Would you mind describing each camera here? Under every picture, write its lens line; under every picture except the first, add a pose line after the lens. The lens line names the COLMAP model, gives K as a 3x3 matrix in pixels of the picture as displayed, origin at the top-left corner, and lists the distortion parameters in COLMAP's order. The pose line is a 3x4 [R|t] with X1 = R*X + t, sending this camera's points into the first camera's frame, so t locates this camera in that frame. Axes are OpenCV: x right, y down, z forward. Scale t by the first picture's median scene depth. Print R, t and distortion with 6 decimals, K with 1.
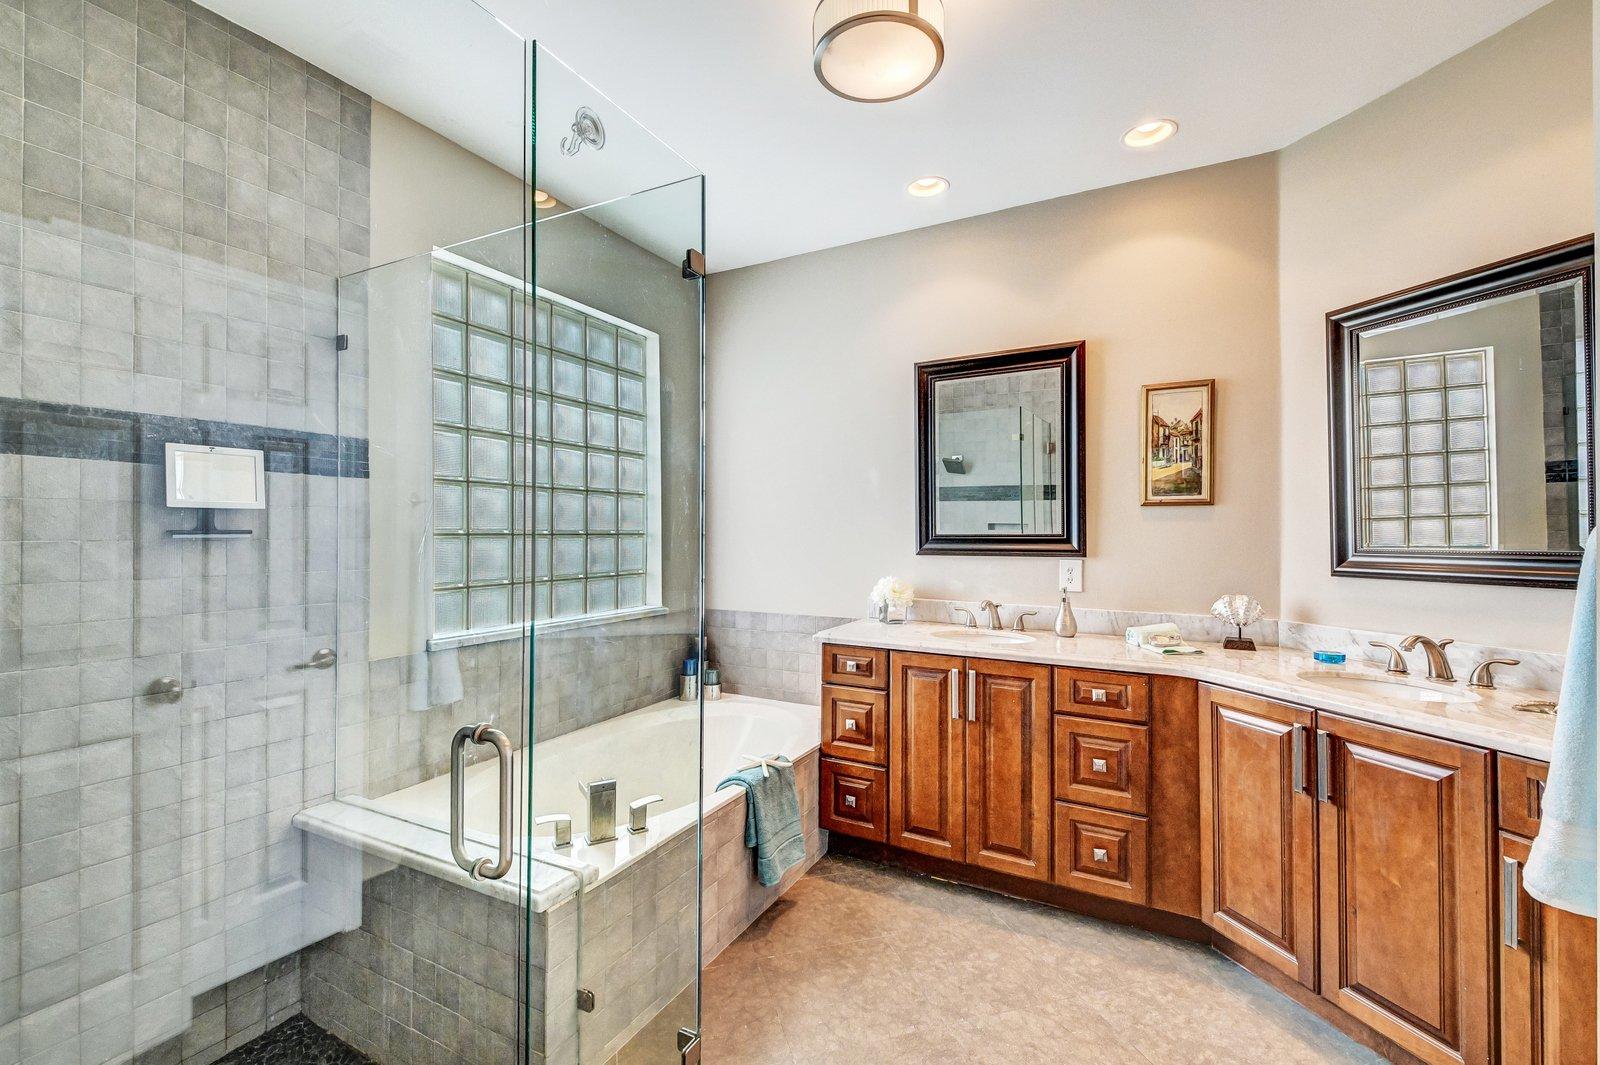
lens RADIAL K [[691.7, 0, 820.1], [0, 691.7, 521.4], [0, 0, 1]] dist [0.045515, -0.030667]
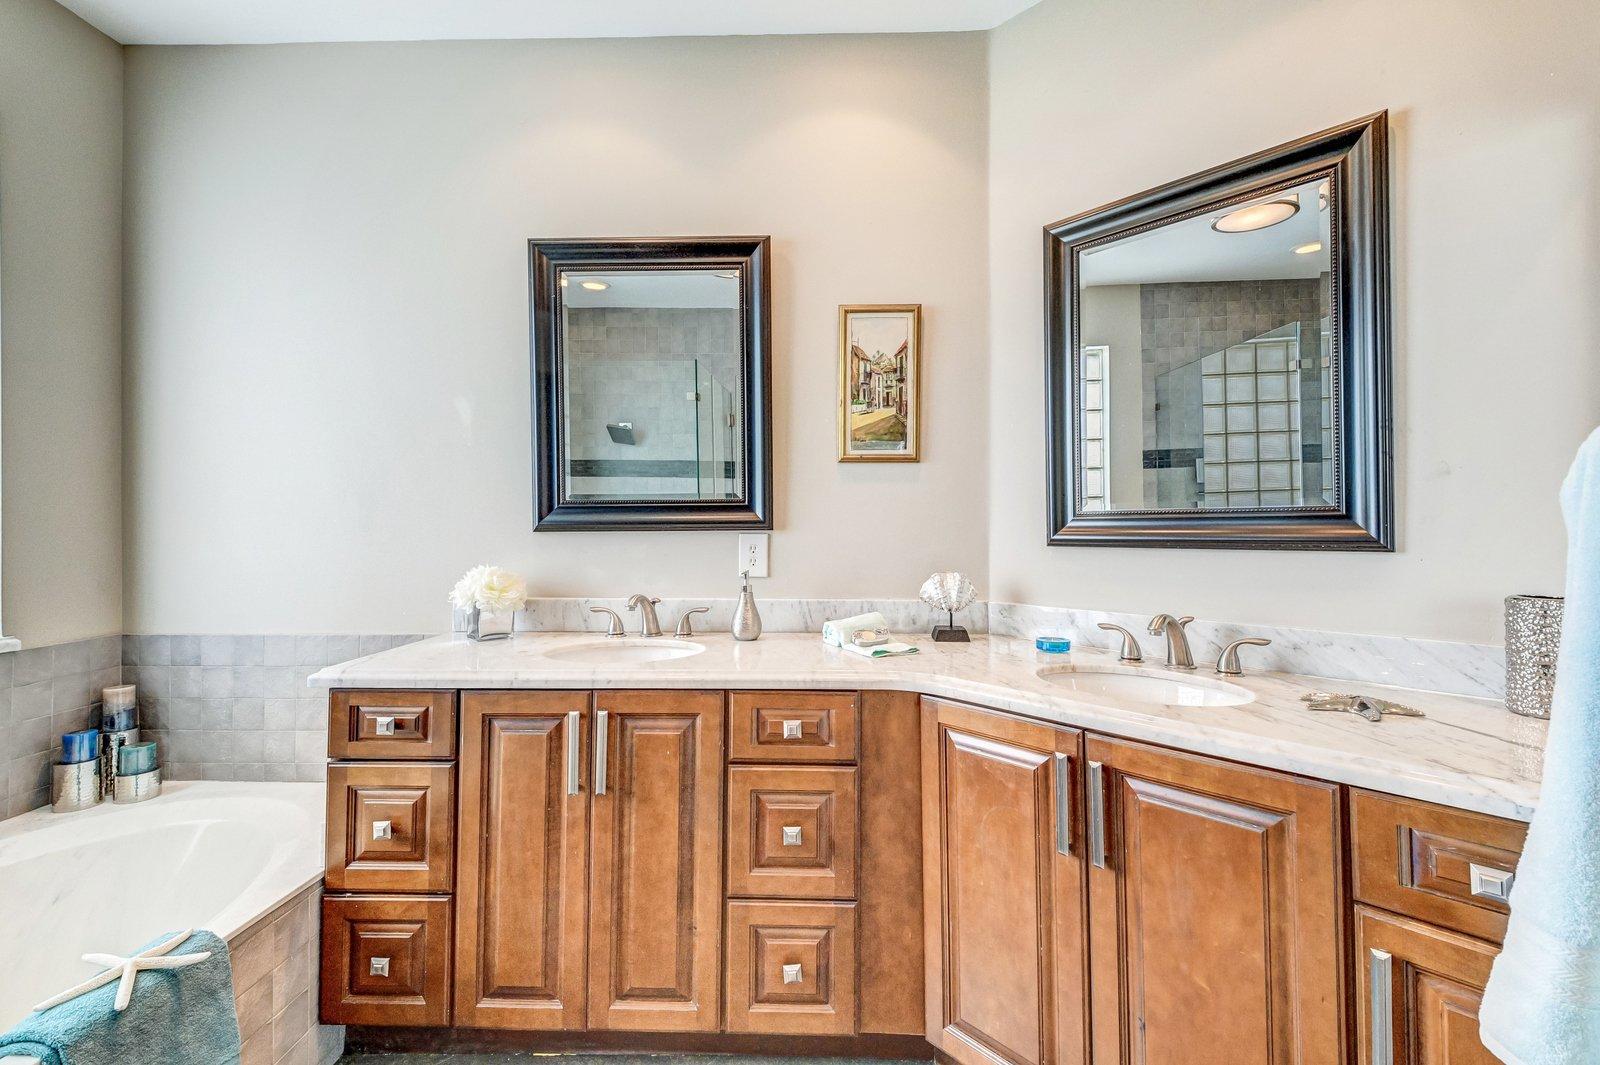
lens RADIAL K [[691.7, 0, 820.1], [0, 691.7, 521.4], [0, 0, 1]] dist [0.045515, -0.030667]
pose [[0.903014, -0.003444, 0.429597, 0.129498], [-0.001217, 0.999943, 0.010576, 0.039966], [-0.429610, -0.010073, 0.902959, 0.363718]]
